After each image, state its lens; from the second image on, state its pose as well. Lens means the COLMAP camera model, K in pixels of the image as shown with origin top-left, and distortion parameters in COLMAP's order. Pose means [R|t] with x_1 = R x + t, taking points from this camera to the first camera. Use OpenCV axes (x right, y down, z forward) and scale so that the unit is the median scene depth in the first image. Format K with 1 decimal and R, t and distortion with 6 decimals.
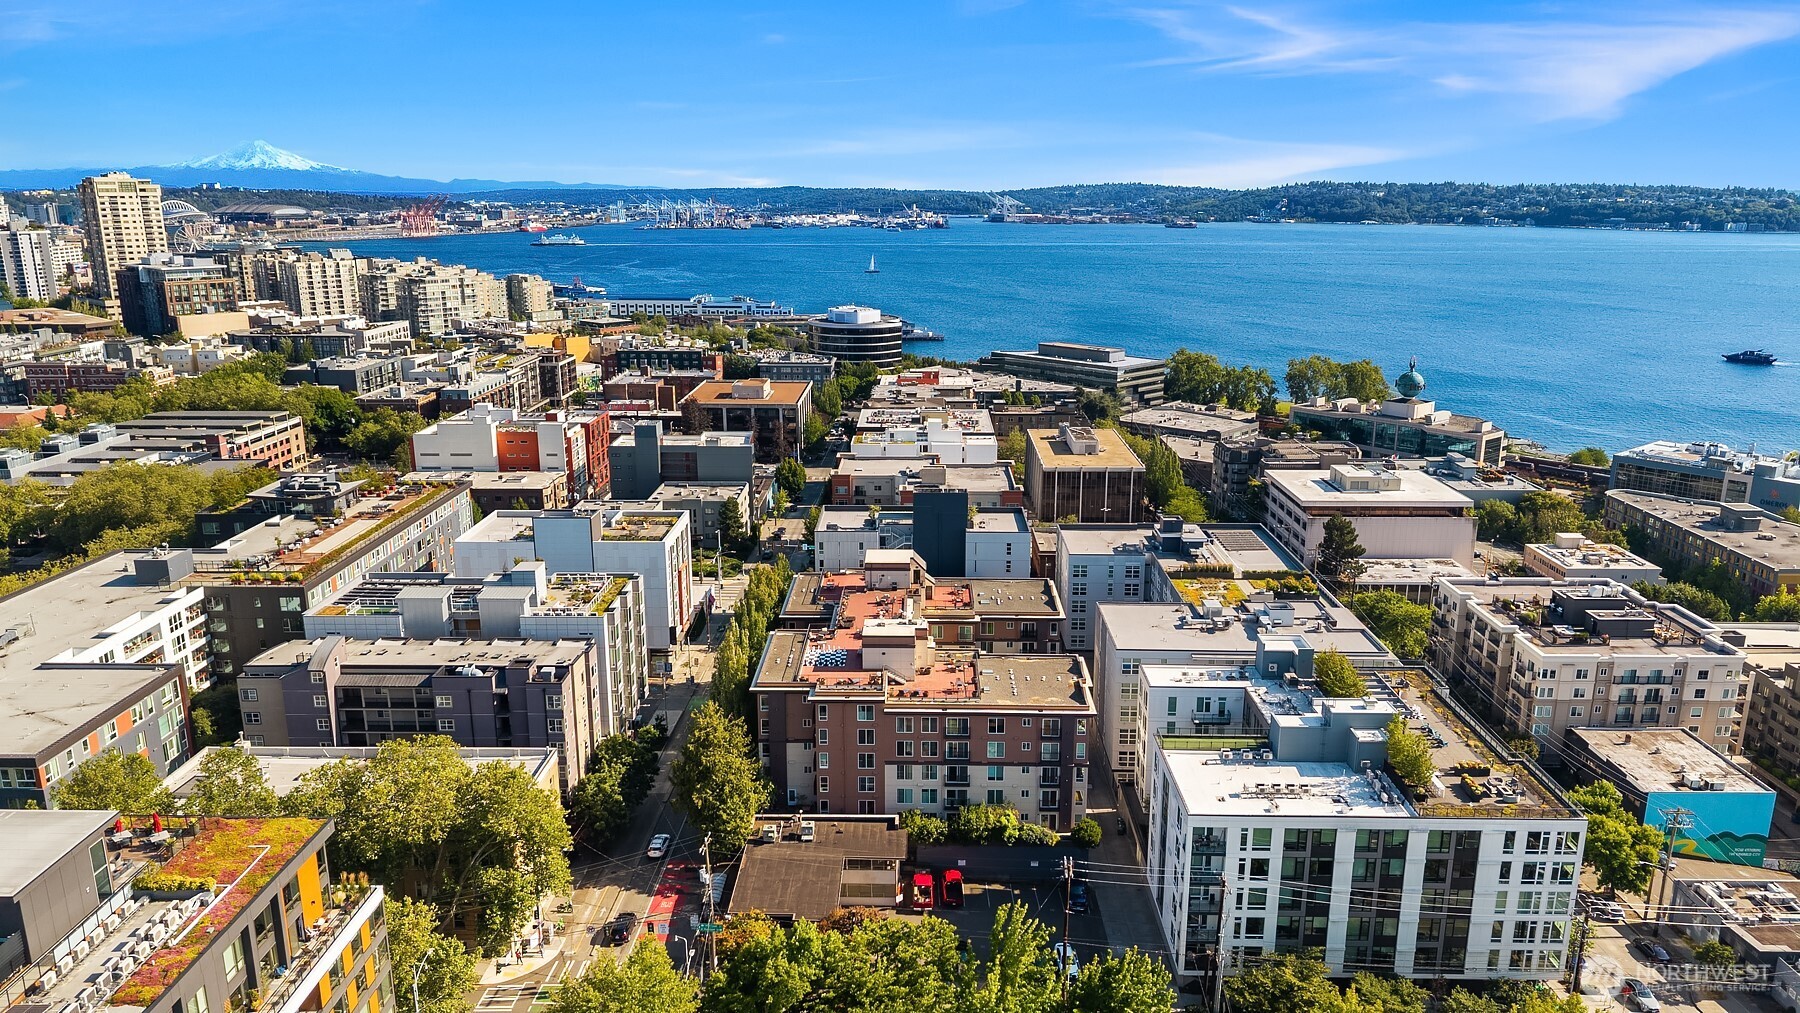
lens RADIAL K [[1206.1, 0, 900.0], [0, 1206.1, 506.5], [0, 0, 1]] dist [0.060525, -0.076283]
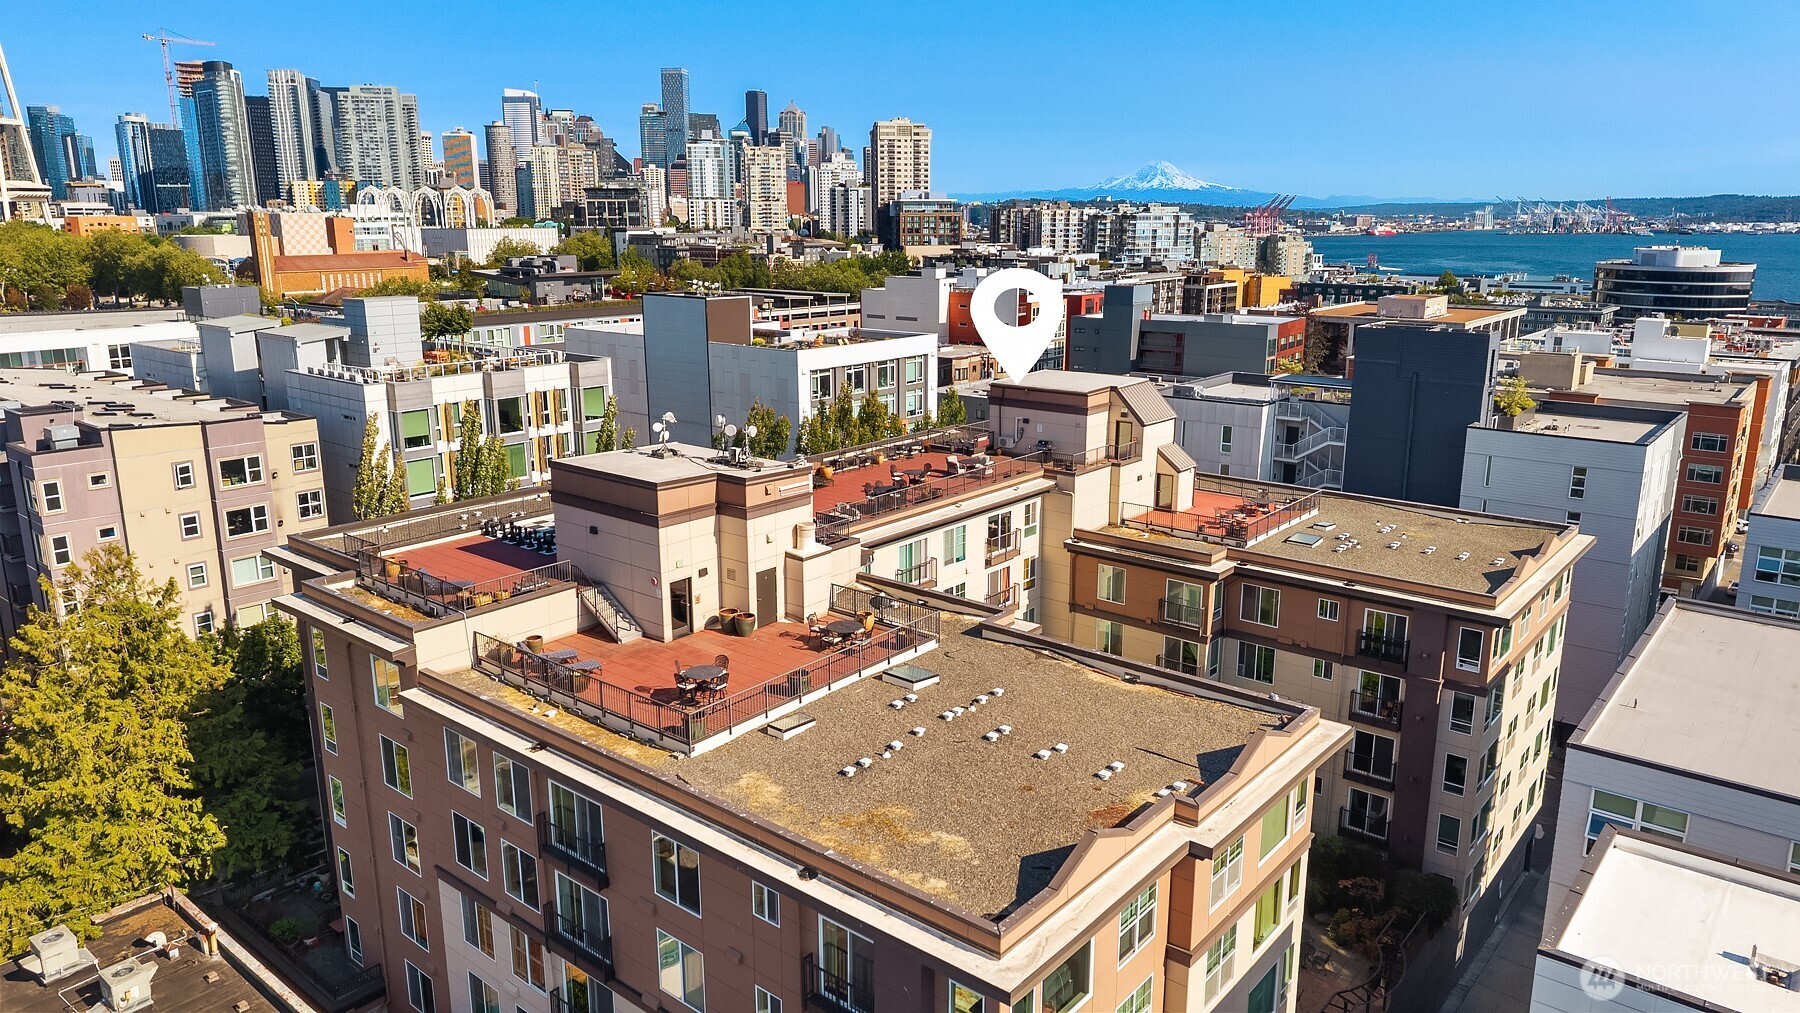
lens RADIAL K [[1206.1, 0, 900.0], [0, 1206.1, 506.5], [0, 0, 1]] dist [0.060525, -0.076283]
pose [[0.782535, 0.148705, -0.604588, 0.051765], [-0.157055, 0.986802, 0.039434, 0.020288], [0.602473, 0.064095, 0.795562, 0.177855]]
